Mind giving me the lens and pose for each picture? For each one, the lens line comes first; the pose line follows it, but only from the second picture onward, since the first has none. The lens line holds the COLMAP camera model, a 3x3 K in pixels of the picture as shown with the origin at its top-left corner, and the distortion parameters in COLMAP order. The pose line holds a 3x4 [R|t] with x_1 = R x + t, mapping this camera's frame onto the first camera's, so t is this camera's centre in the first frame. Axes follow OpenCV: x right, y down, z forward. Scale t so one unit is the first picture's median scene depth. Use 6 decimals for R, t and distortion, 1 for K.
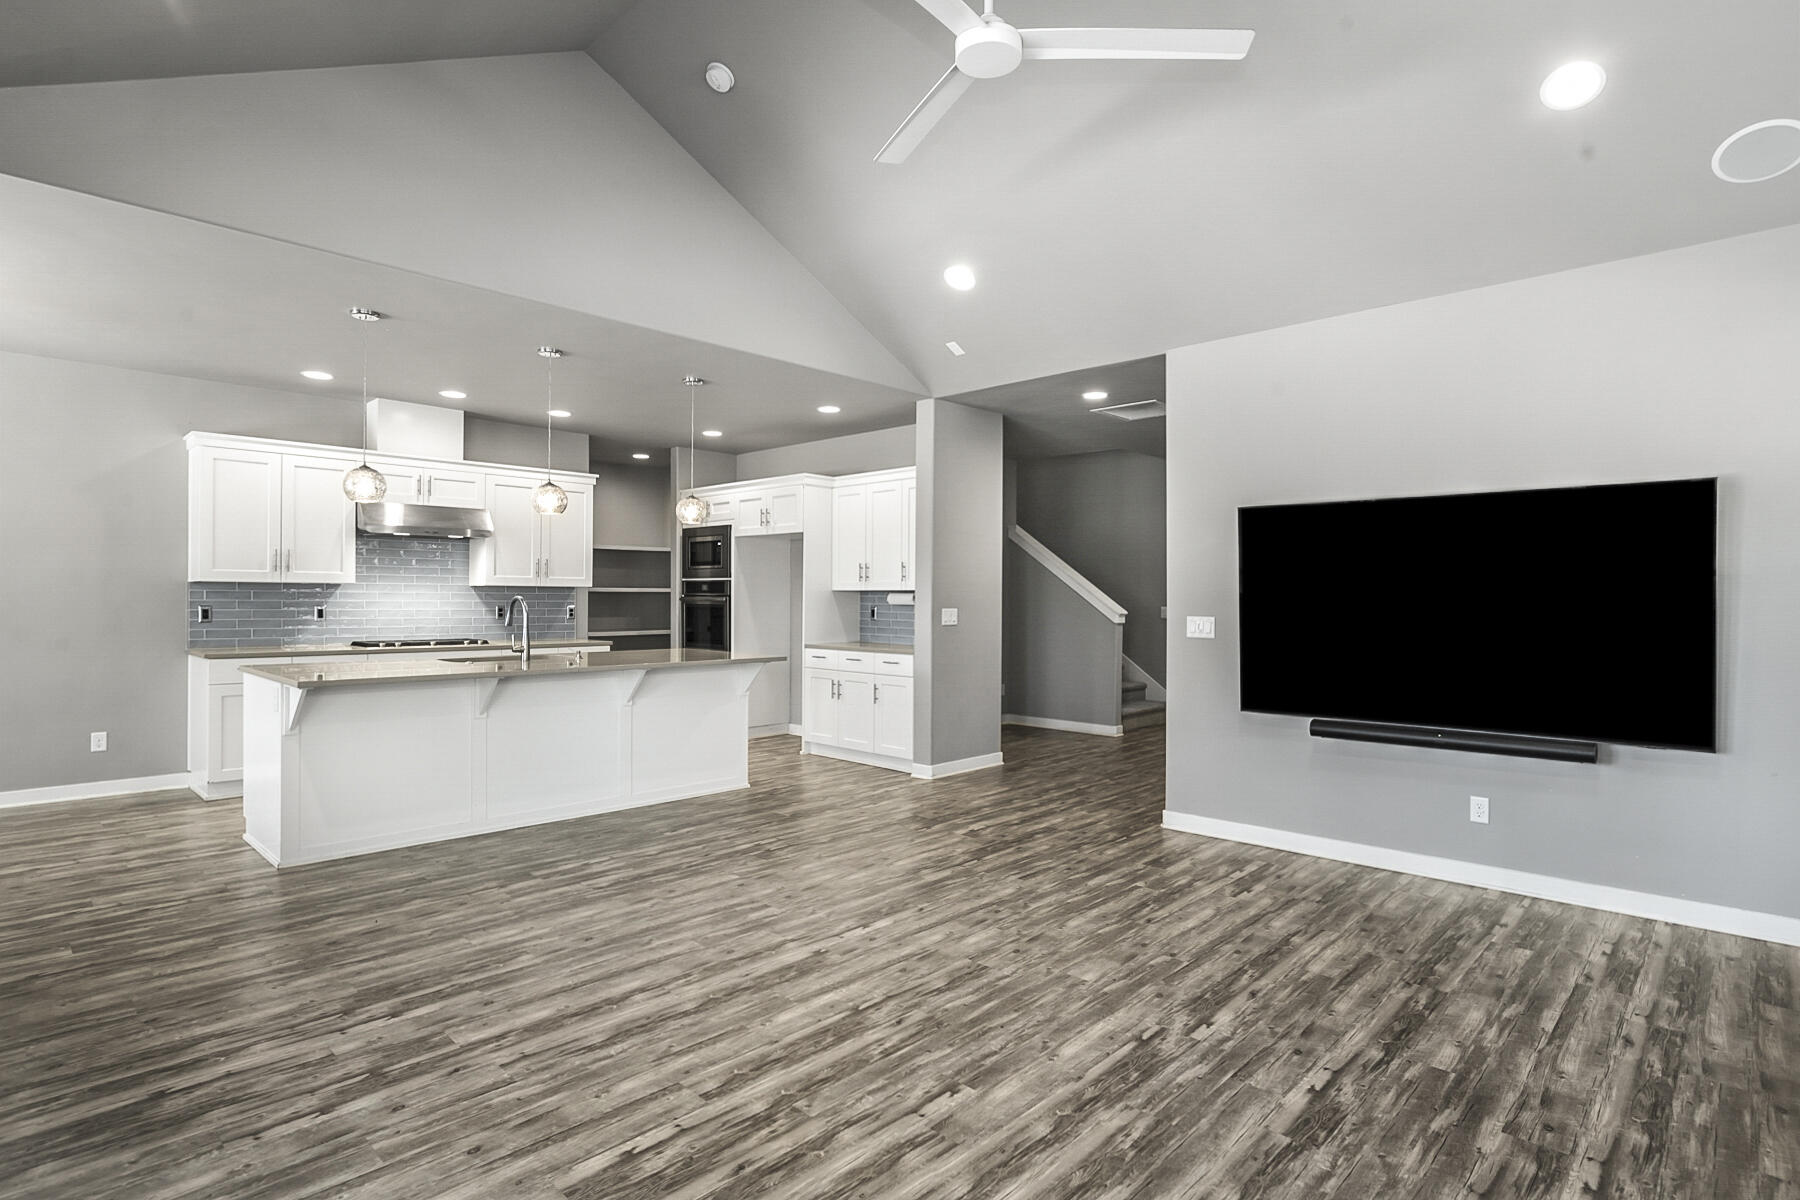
lens RADIAL K [[911.6, 0, 896.6], [0, 911.6, 600.5], [0, 0, 1]] dist [-0.020132, 0.009406]
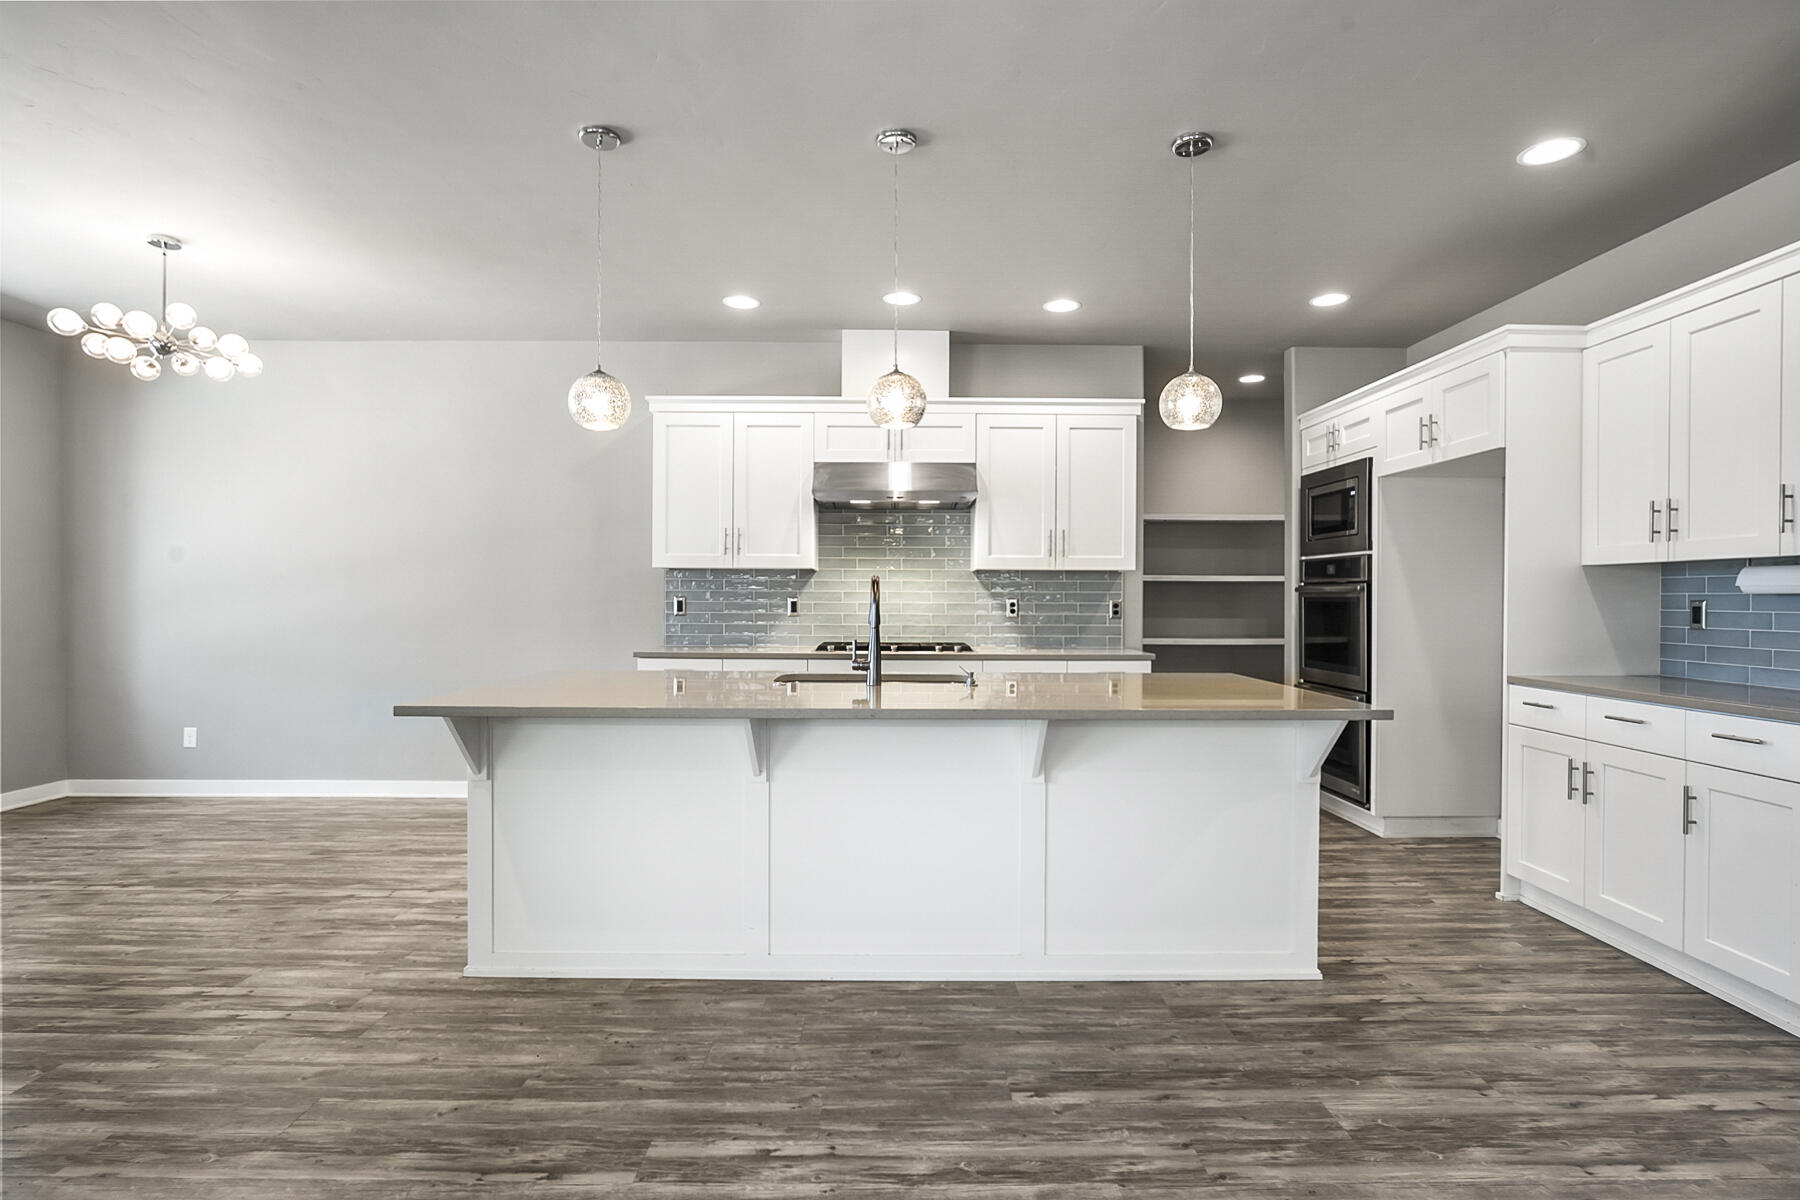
lens RADIAL K [[911.6, 0, 894.7], [0, 911.6, 600.2], [0, 0, 1]] dist [-0.020132, 0.009406]
pose [[0.700858, -0.000957, -0.713300, 0.018978], [-0.001443, 0.999995, -0.002760, 0.012215], [0.713300, 0.002964, 0.700853, 0.557849]]
